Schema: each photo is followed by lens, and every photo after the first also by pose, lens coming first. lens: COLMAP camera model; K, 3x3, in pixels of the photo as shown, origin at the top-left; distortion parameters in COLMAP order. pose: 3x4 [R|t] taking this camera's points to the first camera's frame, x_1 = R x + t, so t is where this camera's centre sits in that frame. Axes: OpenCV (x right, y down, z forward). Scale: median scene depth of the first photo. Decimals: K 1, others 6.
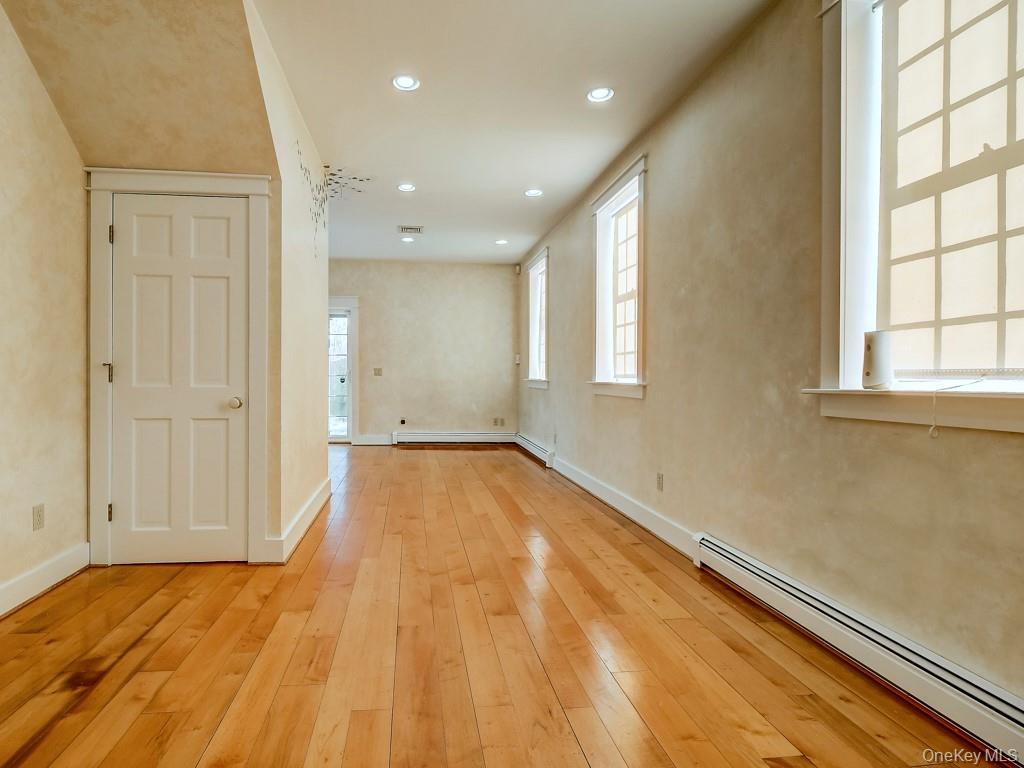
lens RADIAL K [[506.1, 0, 462.7], [0, 506.1, 377.9], [0, 0, 1]] dist [-0.003873, -0.000975]
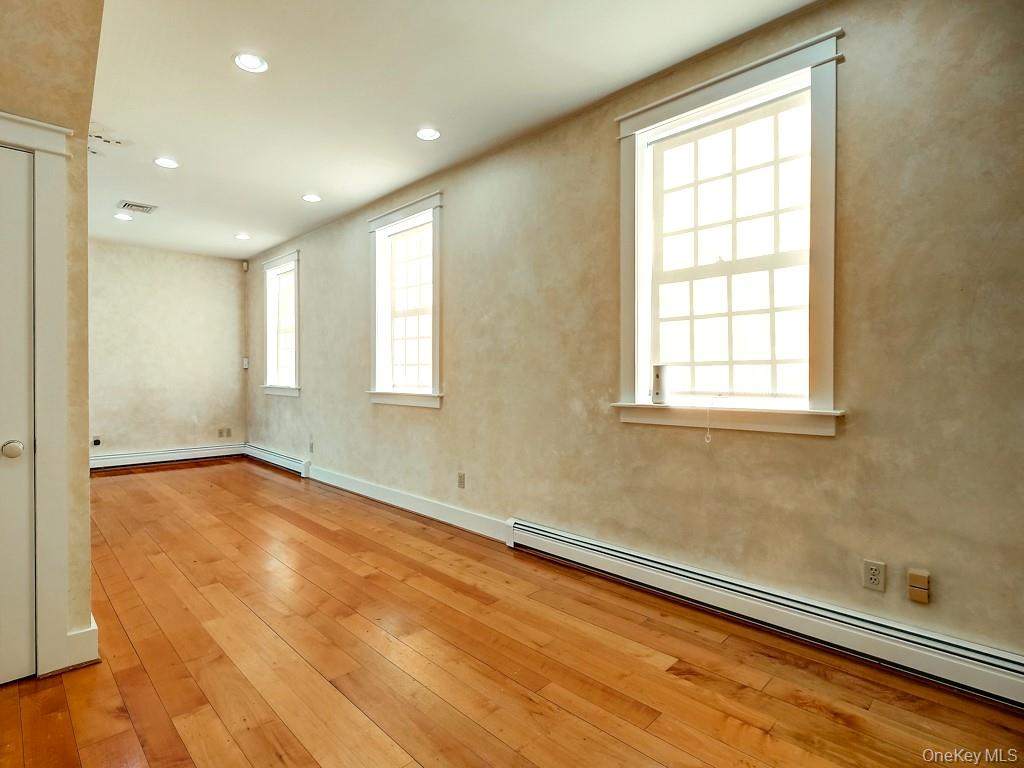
lens RADIAL K [[499.9, 0, 464.4], [0, 499.9, 374.2], [0, 0, 1]] dist [-0.002308, -0.001534]
pose [[0.806047, -0.006515, 0.591816, -0.393207], [0.007640, 0.999971, 0.000603, -0.052610], [-0.591803, 0.004035, 0.806073, 0.106752]]
